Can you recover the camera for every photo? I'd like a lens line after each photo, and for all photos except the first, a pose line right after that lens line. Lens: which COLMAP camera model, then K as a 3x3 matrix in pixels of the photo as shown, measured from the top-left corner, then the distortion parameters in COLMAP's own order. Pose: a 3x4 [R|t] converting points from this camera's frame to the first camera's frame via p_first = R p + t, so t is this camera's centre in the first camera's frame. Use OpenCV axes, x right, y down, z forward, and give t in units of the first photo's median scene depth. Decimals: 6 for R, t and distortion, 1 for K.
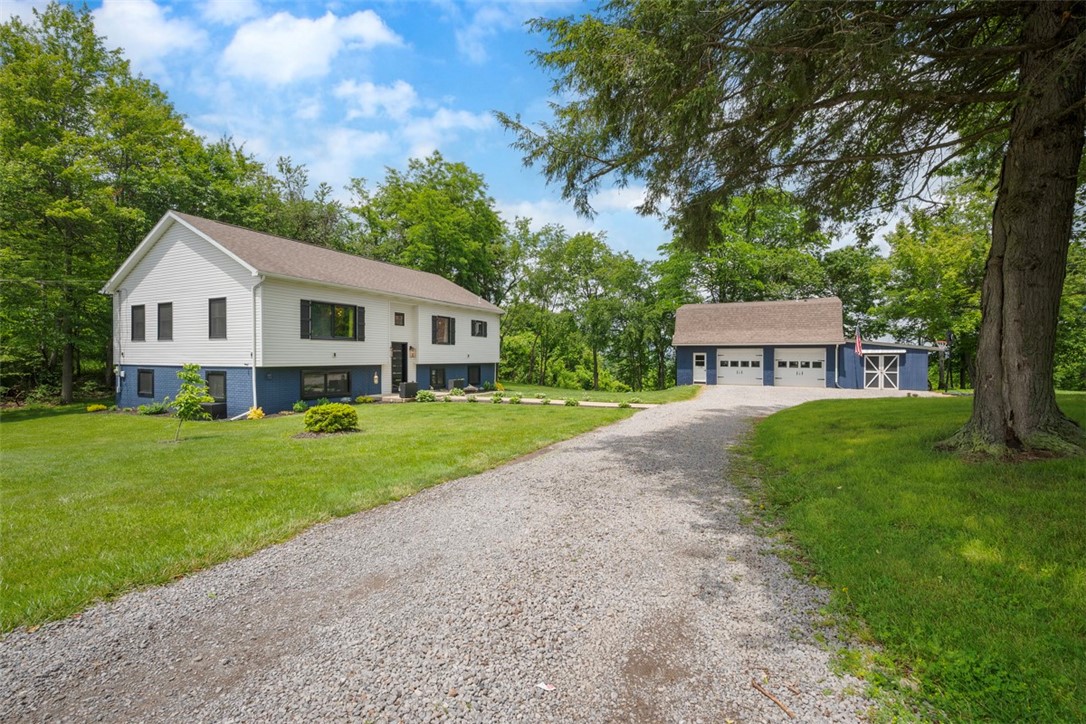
lens RADIAL K [[466.3, 0, 547.6], [0, 466.3, 358.2], [0, 0, 1]] dist [-0.000706, 0.000009]
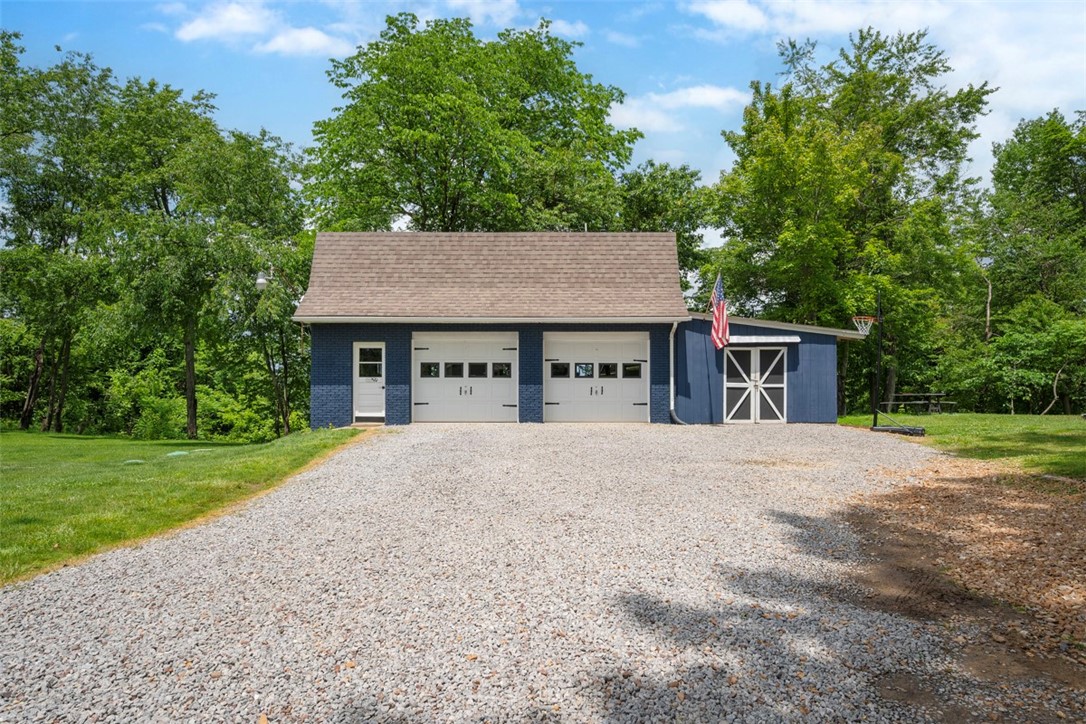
lens RADIAL K [[601.2, 0, 545.1], [0, 601.2, 366.7], [0, 0, 1]] dist [0.000874, 0.000040]
pose [[0.892878, 0.003618, 0.450285, 0.254333], [0.004347, 0.999852, -0.016654, 0.019474], [-0.450278, 0.016827, 0.892730, 0.537116]]
